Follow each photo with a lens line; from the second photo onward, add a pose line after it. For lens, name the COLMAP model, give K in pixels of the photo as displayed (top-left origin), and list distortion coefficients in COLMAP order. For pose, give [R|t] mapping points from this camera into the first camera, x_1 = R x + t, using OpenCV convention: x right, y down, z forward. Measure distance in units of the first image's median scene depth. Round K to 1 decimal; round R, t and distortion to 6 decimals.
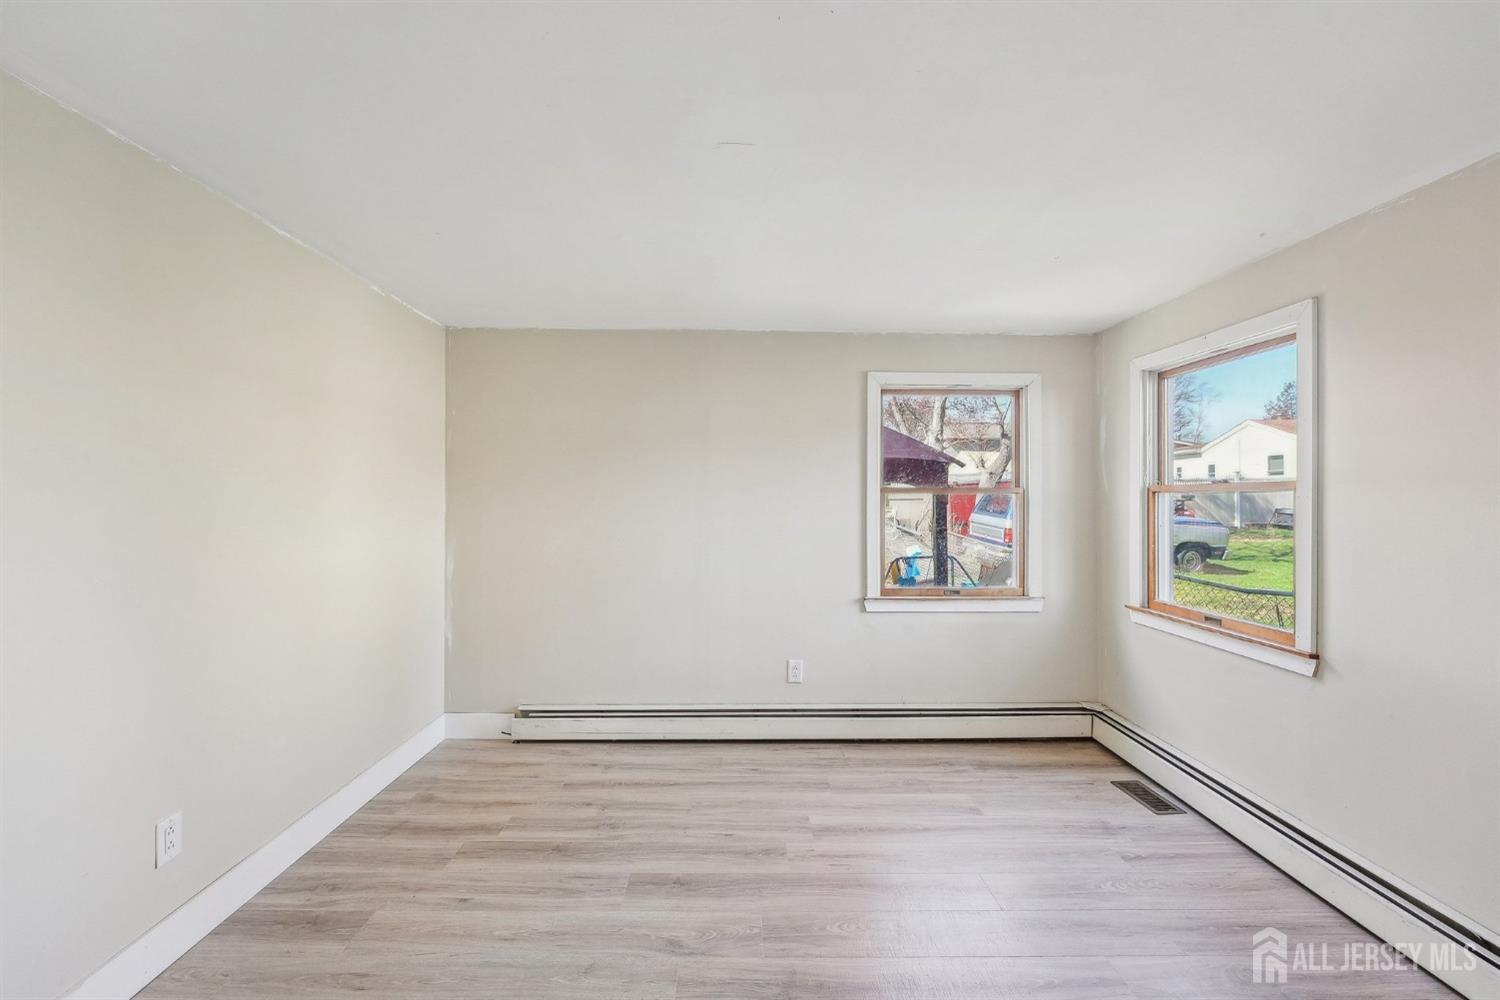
lens RADIAL K [[608.6, 0, 741.7], [0, 608.6, 494.2], [0, 0, 1]] dist [0.000408, -0.000017]
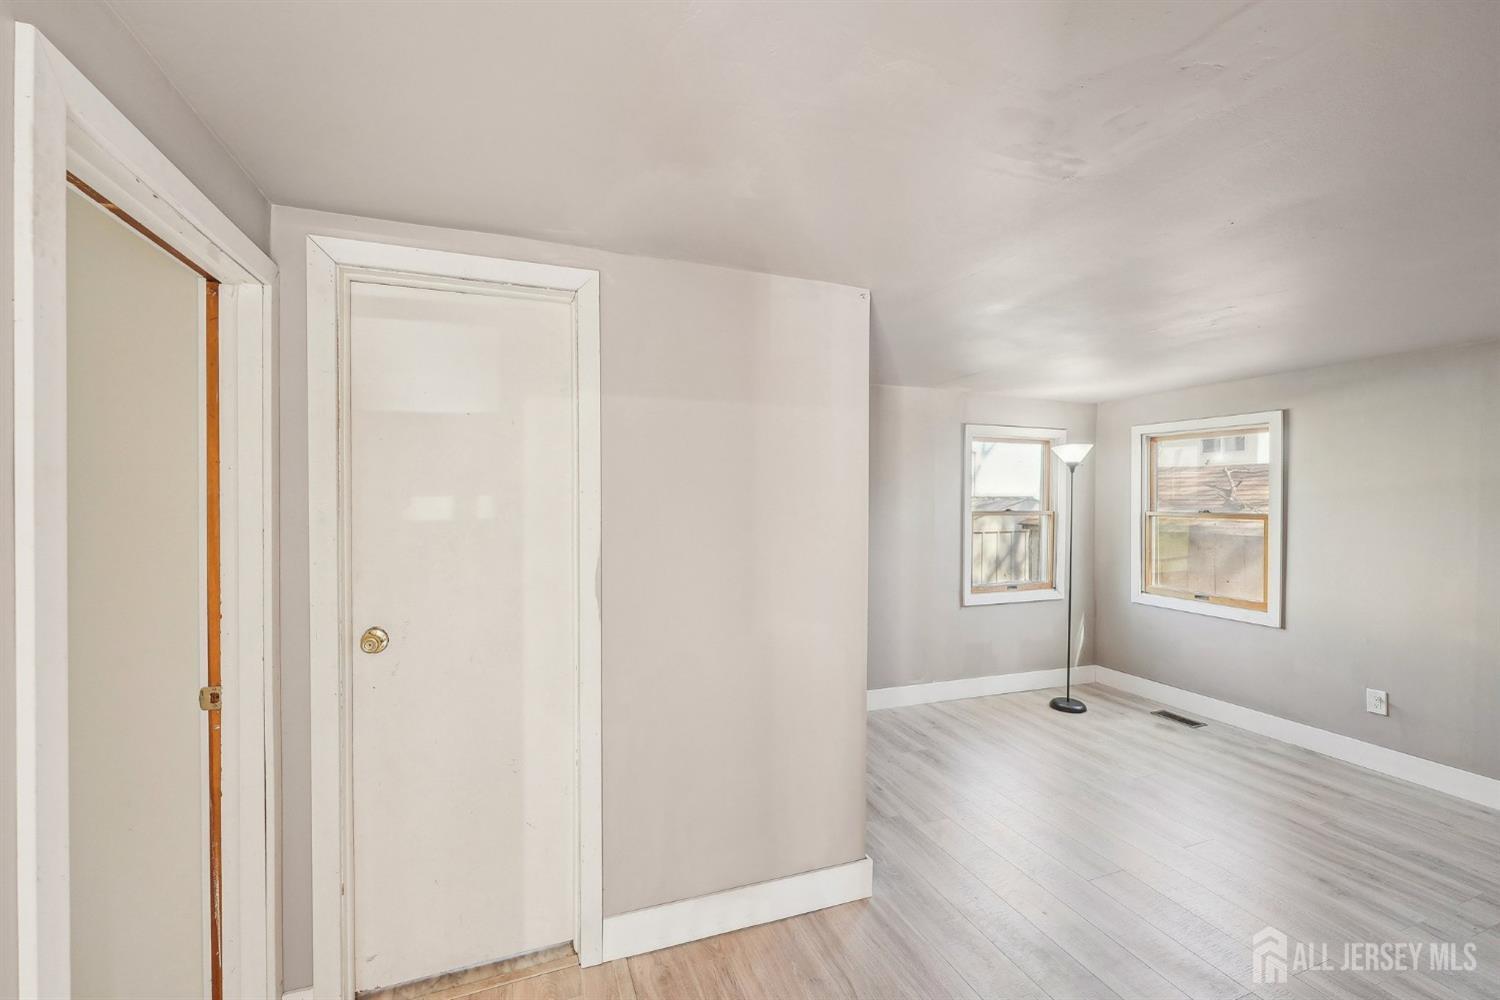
lens RADIAL K [[606.4, 0, 745.9], [0, 606.4, 506.7], [0, 0, 1]] dist [-0.000484, 0.000046]
pose [[0.940975, -0.006638, 0.338410, -0.774581], [0.002055, 0.999901, 0.013899, -0.048198], [-0.338469, -0.012383, 0.940896, -0.082423]]
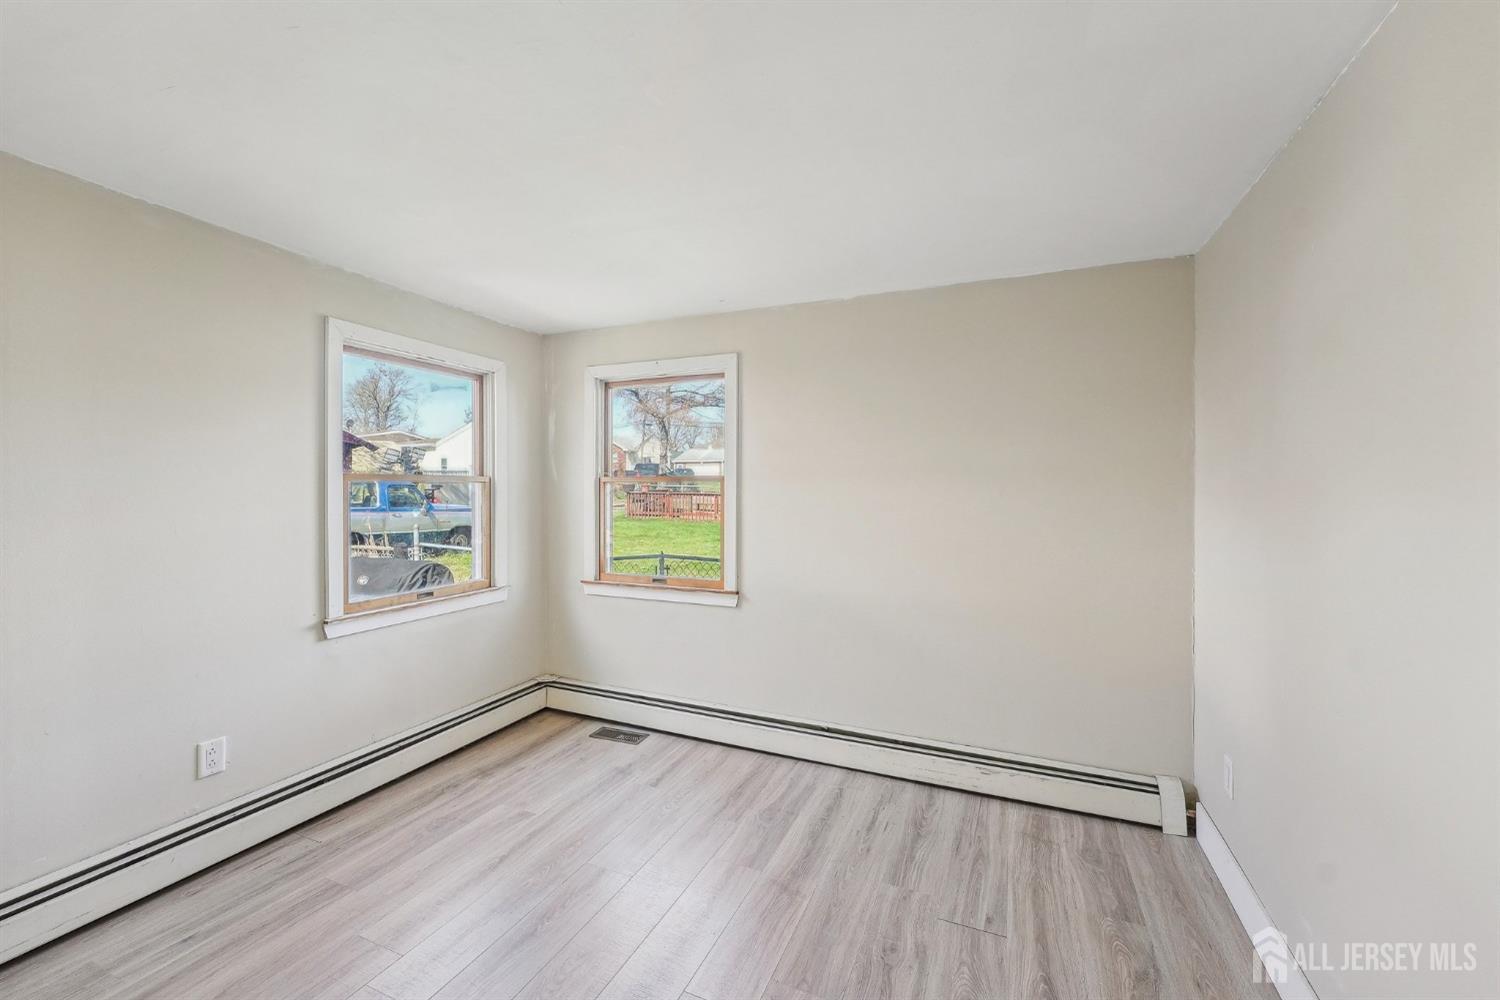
lens RADIAL K [[608.6, 0, 741.7], [0, 608.6, 494.2], [0, 0, 1]] dist [0.000408, -0.000017]
pose [[0.415615, -0.008519, 0.909501, -0.290921], [-0.007343, 0.999892, 0.012721, 0.002754], [-0.909511, -0.011965, 0.415508, 0.257444]]
